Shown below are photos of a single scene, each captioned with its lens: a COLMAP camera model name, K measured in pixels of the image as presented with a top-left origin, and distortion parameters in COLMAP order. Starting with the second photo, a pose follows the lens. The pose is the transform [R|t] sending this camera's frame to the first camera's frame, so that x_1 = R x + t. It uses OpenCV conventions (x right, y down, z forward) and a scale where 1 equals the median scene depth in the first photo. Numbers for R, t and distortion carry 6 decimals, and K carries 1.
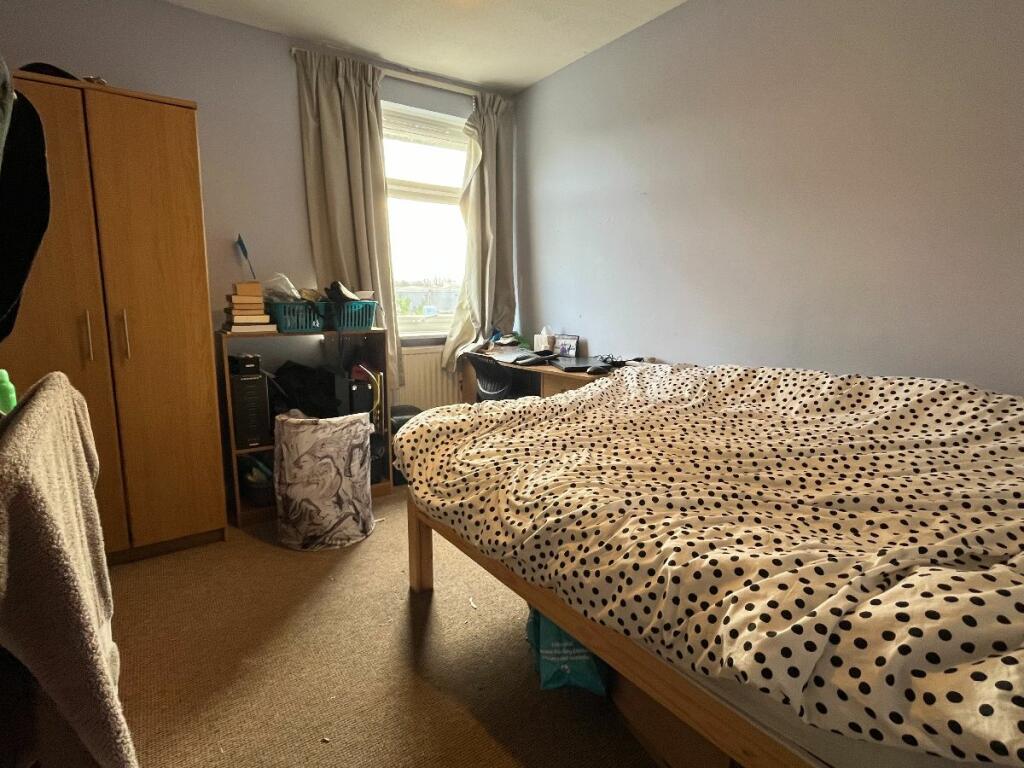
lens RADIAL K [[513.8, 0, 496.9], [0, 513.8, 382.0], [0, 0, 1]] dist [0.000172, 0.000207]
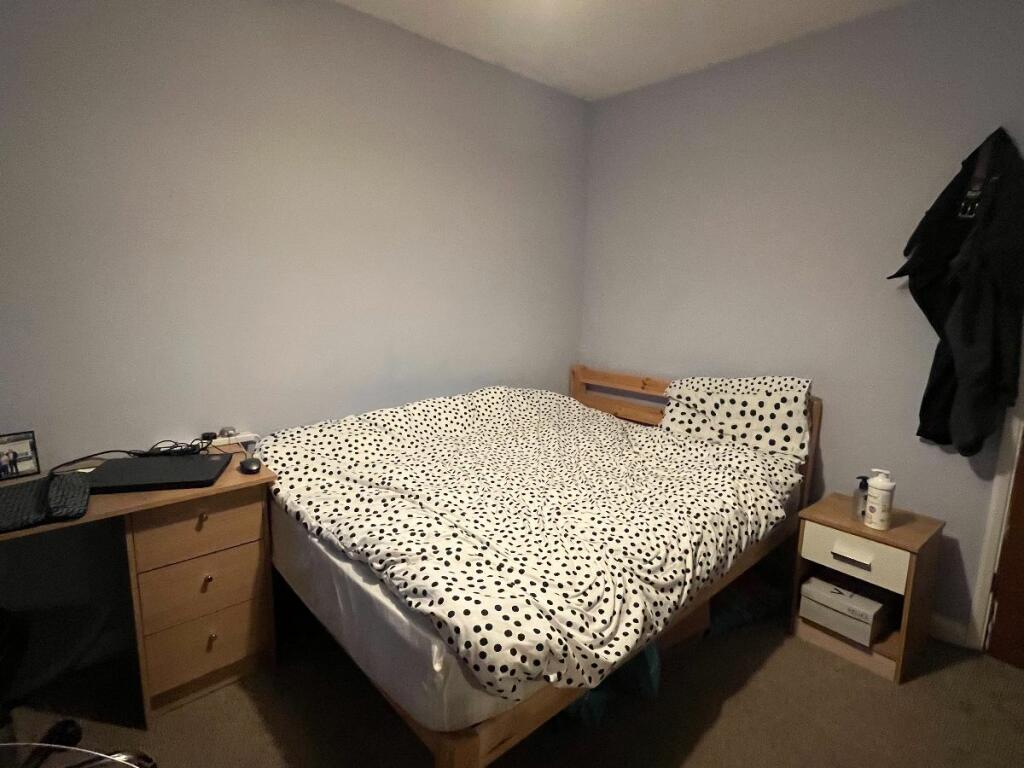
lens RADIAL K [[513.8, 0, 496.9], [0, 513.8, 382.0], [0, 0, 1]] dist [0.000172, 0.000207]
pose [[-0.115065, -0.168067, 0.979037, -0.958952], [0.132659, 0.974155, 0.182821, -0.403075], [-0.984460, 0.150914, -0.089796, 1.409168]]
